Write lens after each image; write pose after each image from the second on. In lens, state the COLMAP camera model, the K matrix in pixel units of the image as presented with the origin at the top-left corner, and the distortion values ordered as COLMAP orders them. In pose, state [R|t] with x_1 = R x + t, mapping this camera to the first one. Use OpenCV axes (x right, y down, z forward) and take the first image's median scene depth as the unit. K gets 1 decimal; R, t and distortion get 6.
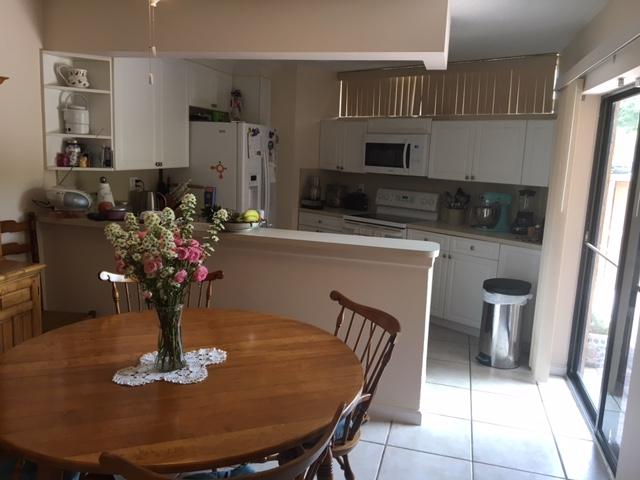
lens RADIAL K [[553.5, 0, 316.0], [0, 553.5, 240.0], [0, 0, 1]] dist [0.133027, -0.224996]
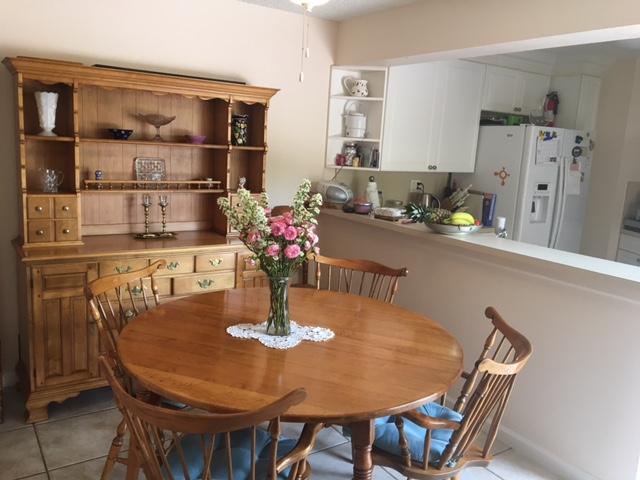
lens RADIAL K [[553.5, 0, 316.0], [0, 553.5, 240.0], [0, 0, 1]] dist [0.133027, -0.224996]
pose [[0.742294, 0.116935, -0.659793, 0.287648], [-0.138372, 0.990182, 0.019816, 0.006270], [0.655632, 0.076588, 0.751187, 0.116006]]
